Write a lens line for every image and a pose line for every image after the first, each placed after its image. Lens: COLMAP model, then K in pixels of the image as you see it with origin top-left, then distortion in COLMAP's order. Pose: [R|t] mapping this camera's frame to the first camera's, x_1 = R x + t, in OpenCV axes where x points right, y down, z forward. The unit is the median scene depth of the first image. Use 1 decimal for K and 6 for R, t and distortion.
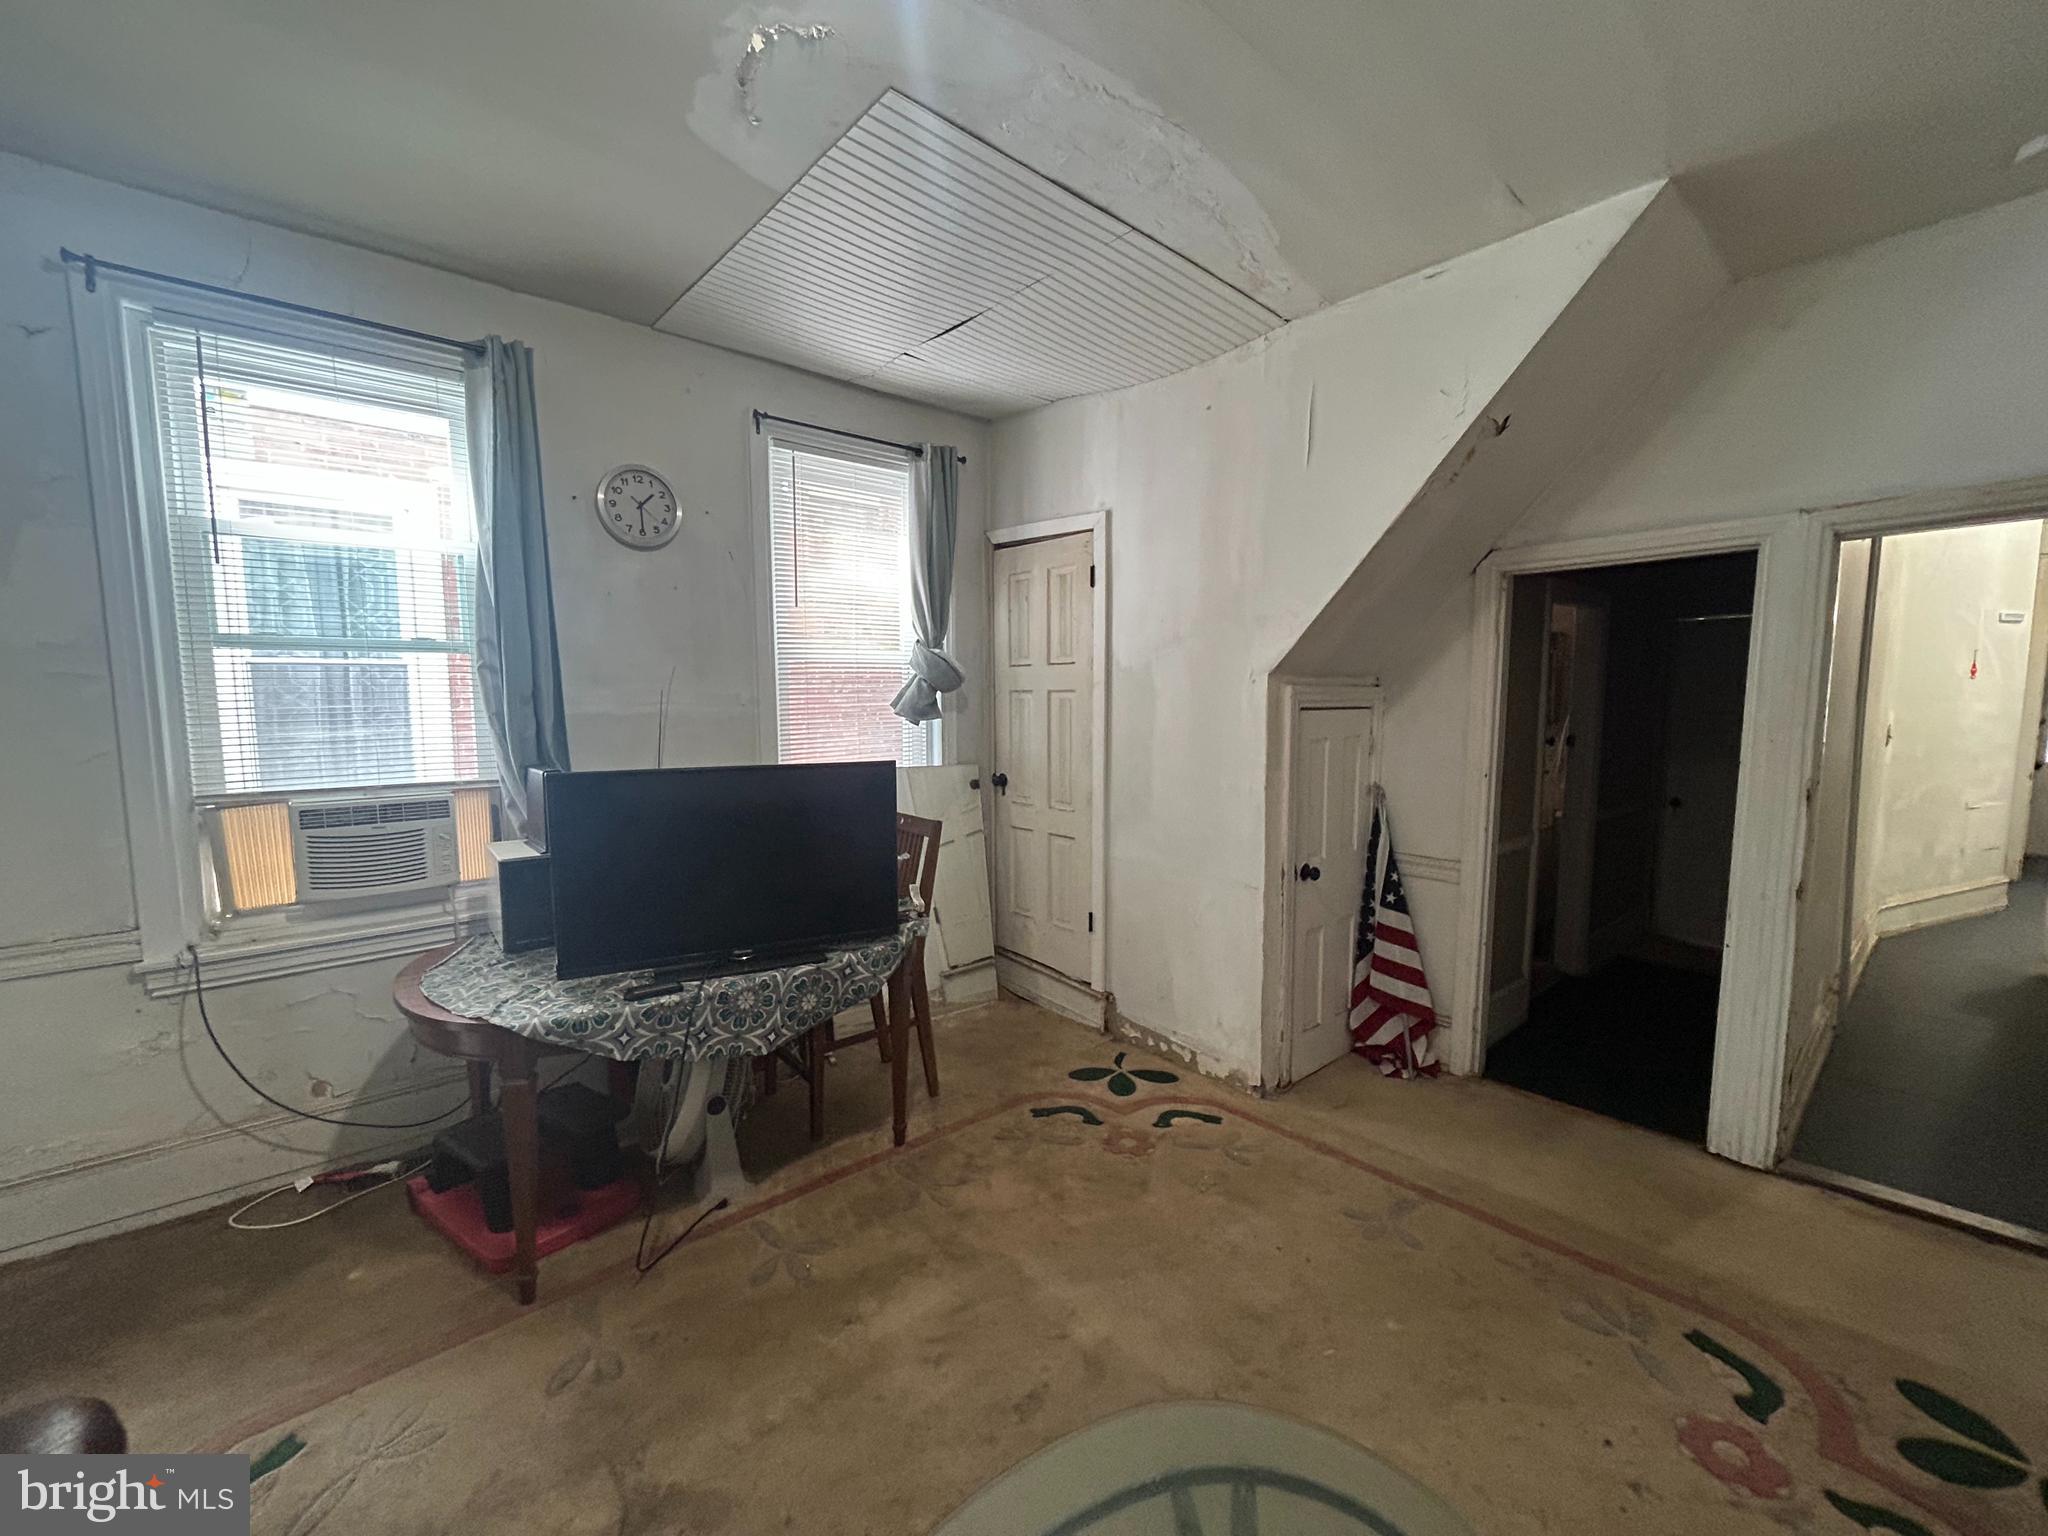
lens RADIAL K [[818.3, 0, 1031.4], [0, 818.3, 768.9], [0, 0, 1]] dist [-0.000367, 0.000282]
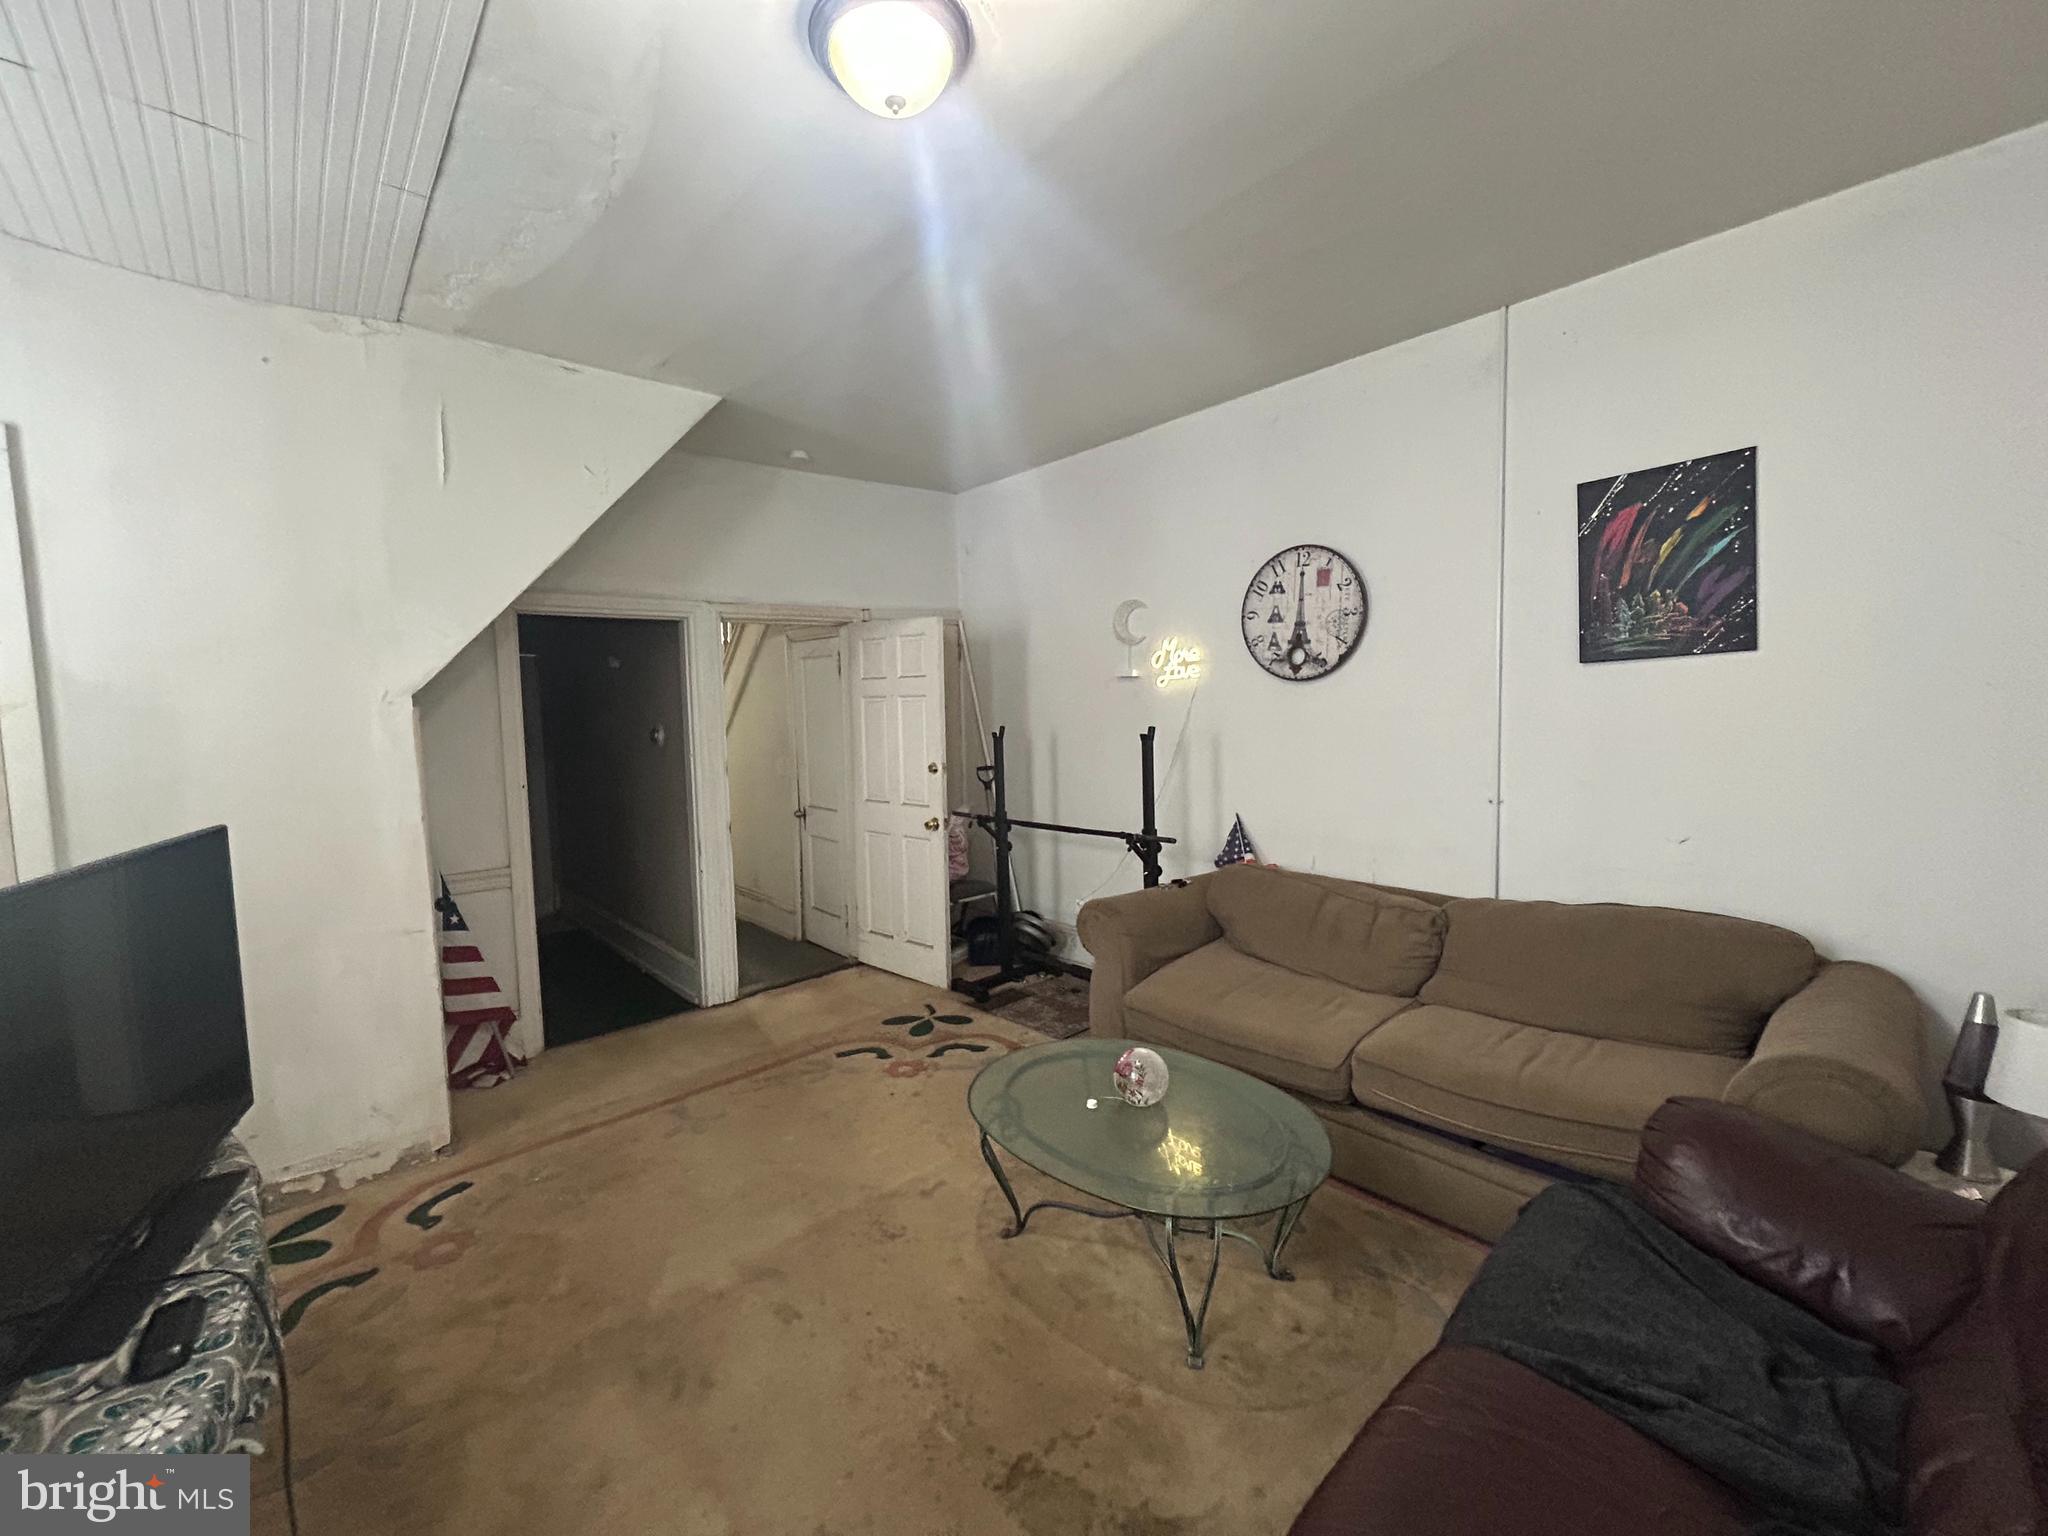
lens RADIAL K [[818.3, 0, 1026.2], [0, 818.3, 761.7], [0, 0, 1]] dist [-0.000367, 0.000282]
pose [[-0.003280, -0.067743, 0.997697, -0.757177], [0.109724, 0.991654, 0.067693, -0.033744], [-0.993957, 0.109693, 0.004181, 0.380939]]
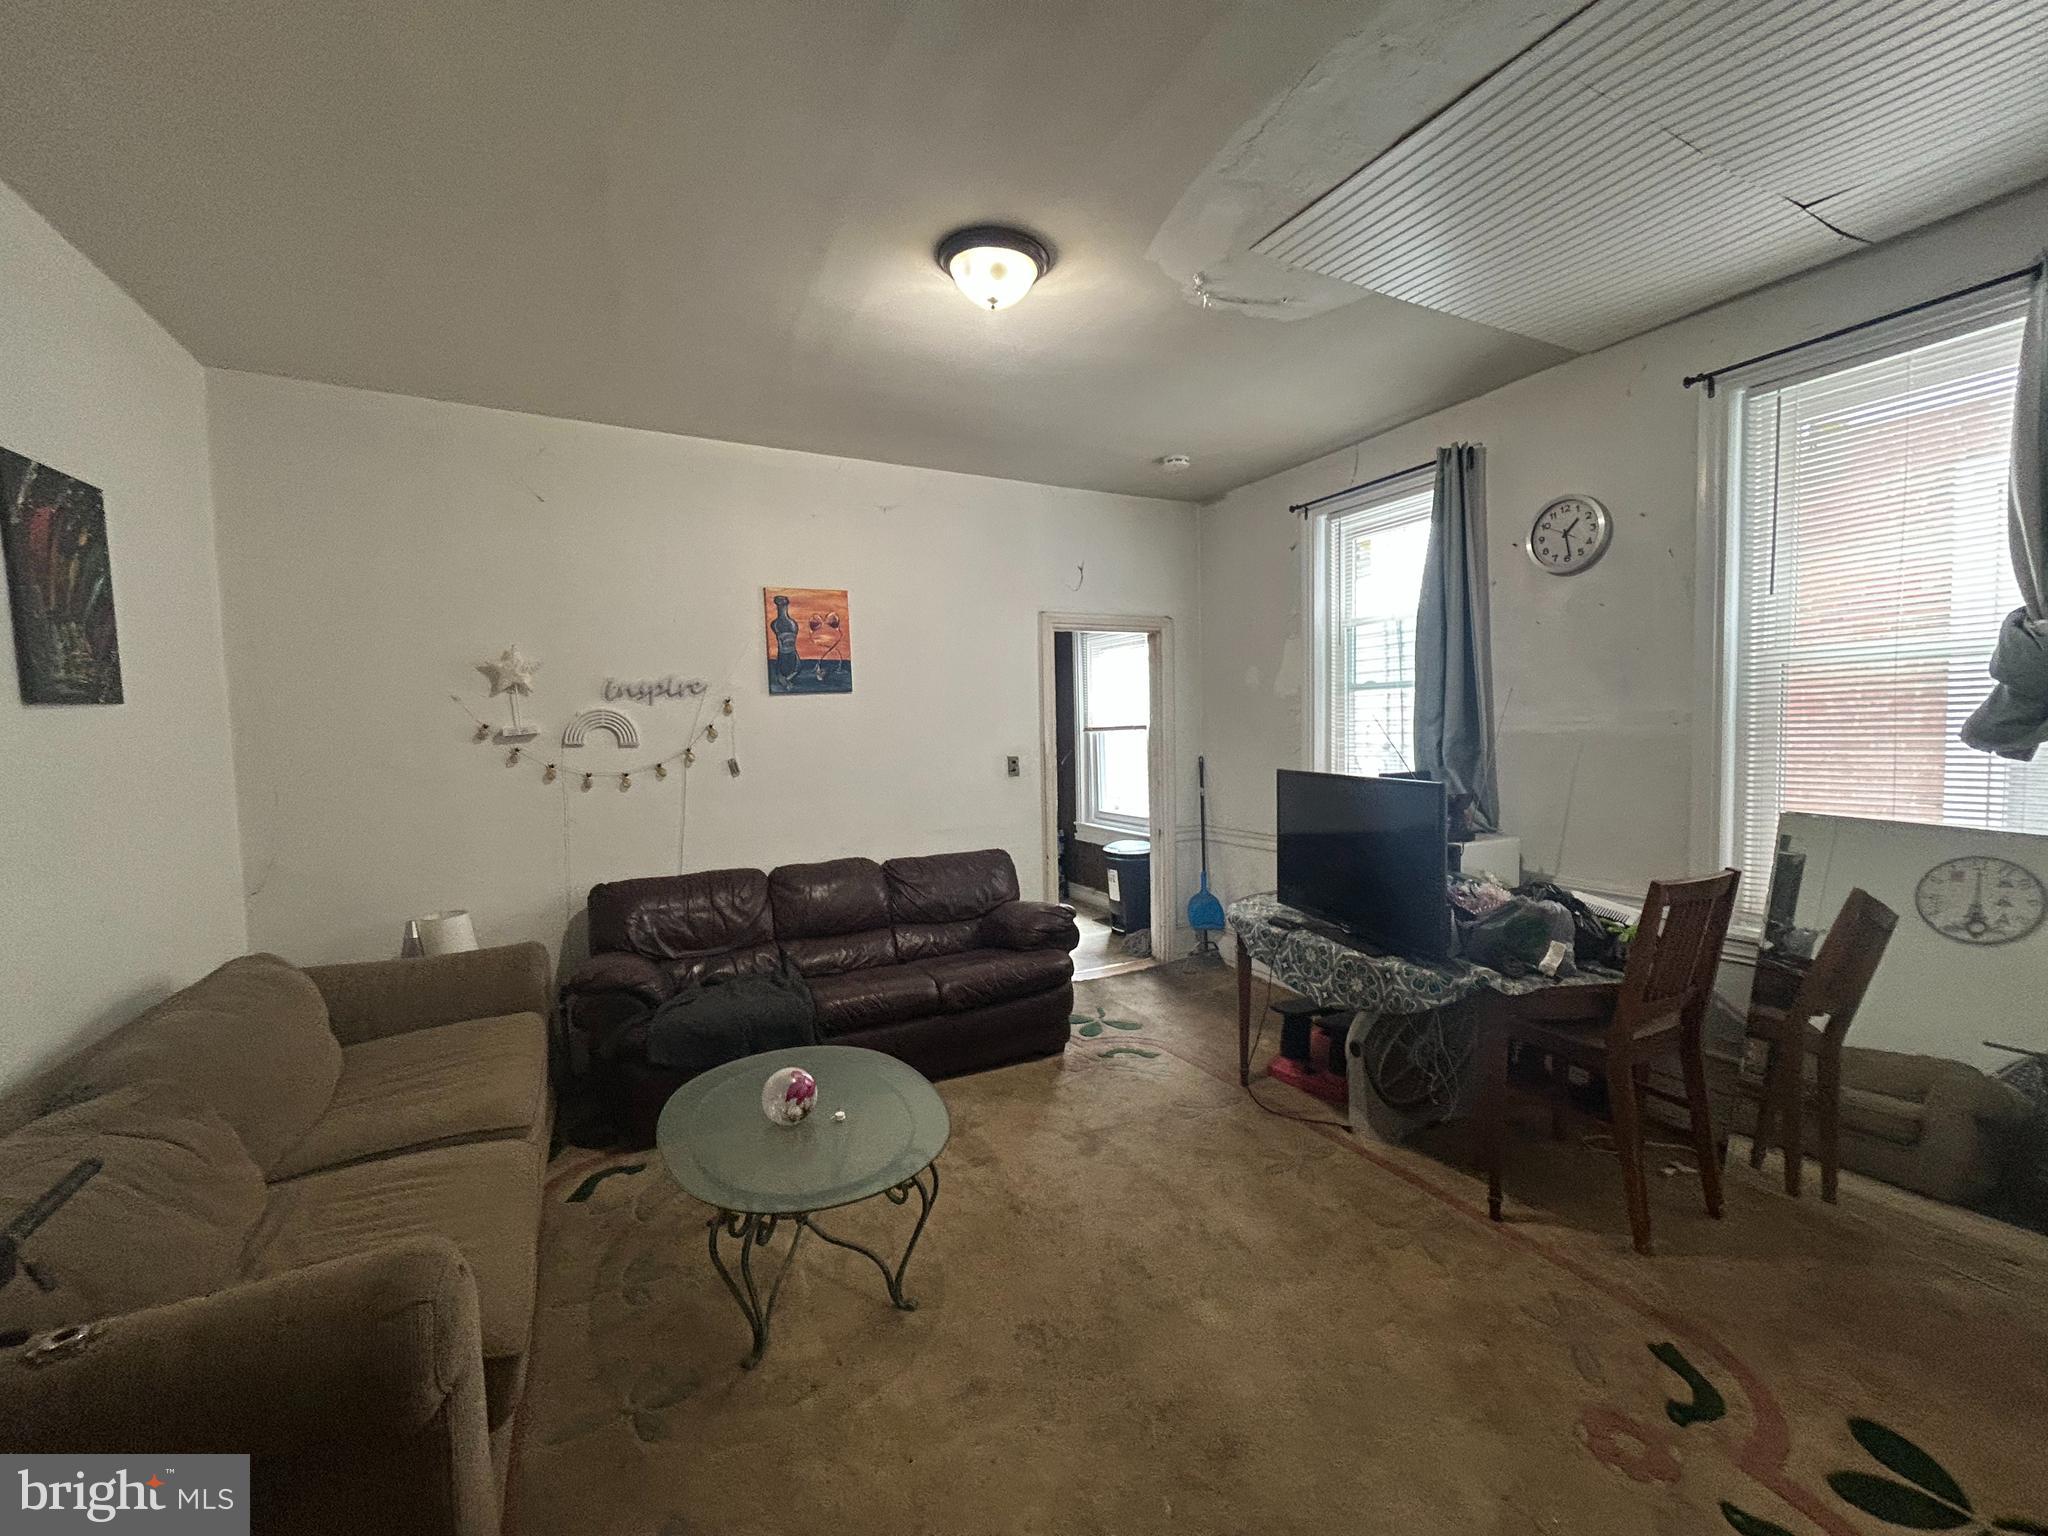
lens RADIAL K [[818.3, 0, 1034.1], [0, 818.3, 776.3], [0, 0, 1]] dist [-0.000367, 0.000282]
pose [[-0.217354, 0.063093, -0.974052, 0.857630], [-0.073342, 0.994032, 0.080753, -0.060212], [0.973334, 0.088990, -0.211430, 0.719177]]
